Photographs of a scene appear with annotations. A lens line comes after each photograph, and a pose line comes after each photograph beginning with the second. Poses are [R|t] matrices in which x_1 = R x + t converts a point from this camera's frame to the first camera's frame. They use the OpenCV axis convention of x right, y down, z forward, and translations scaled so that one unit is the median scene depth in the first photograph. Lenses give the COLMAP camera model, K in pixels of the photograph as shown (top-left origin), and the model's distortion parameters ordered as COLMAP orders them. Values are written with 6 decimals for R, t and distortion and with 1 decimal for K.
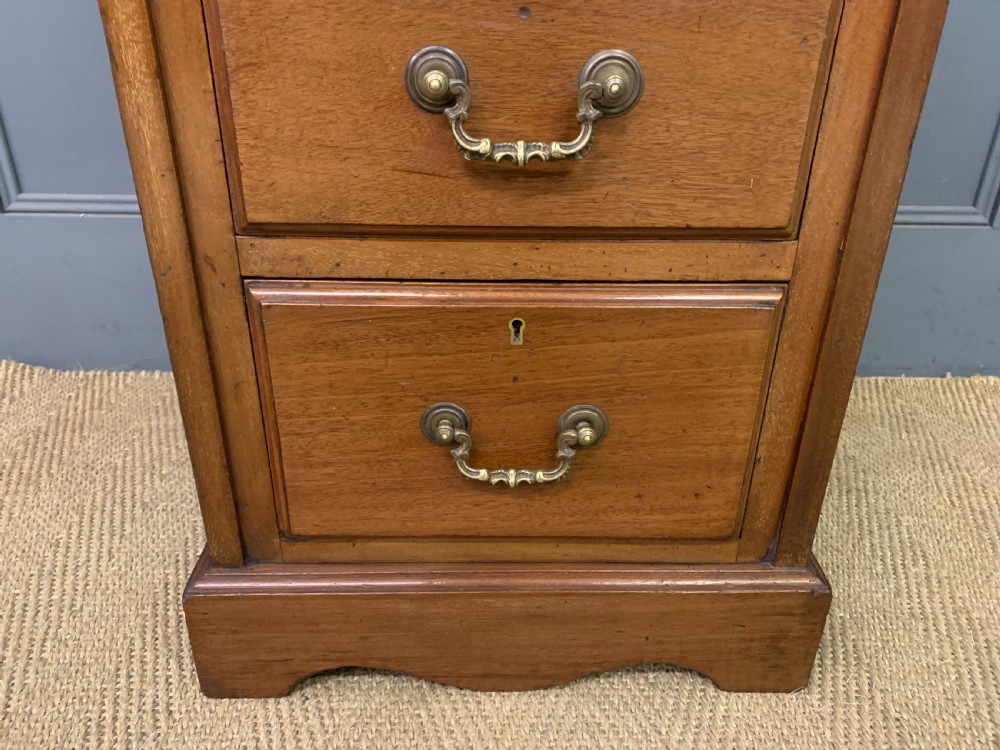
lens RADIAL K [[727.4, 0, 498.9], [0, 727.4, 380.8], [0, 0, 1]] dist [0.004476, 0.003617]
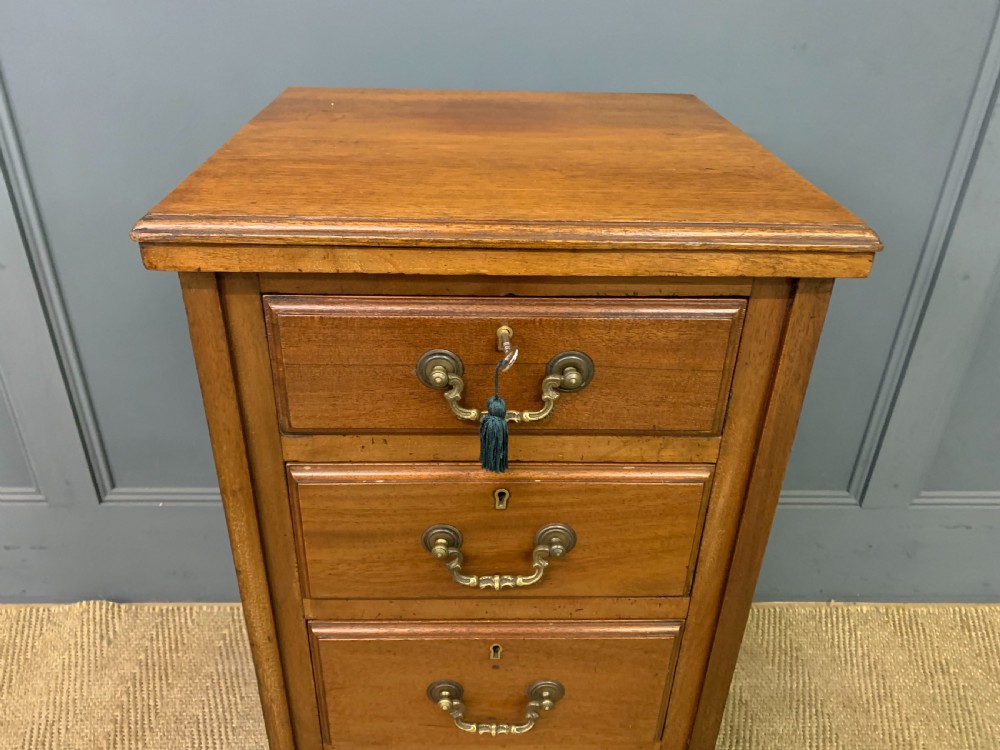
lens RADIAL K [[730.8, 0, 494.8], [0, 730.8, 364.0], [0, 0, 1]] dist [-0.003389, 0.000788]
pose [[0.999921, 0.001430, 0.012493, 0.004064], [-0.001835, 0.999472, 0.032446, -0.544771], [-0.012440, -0.032466, 0.999395, -0.311466]]
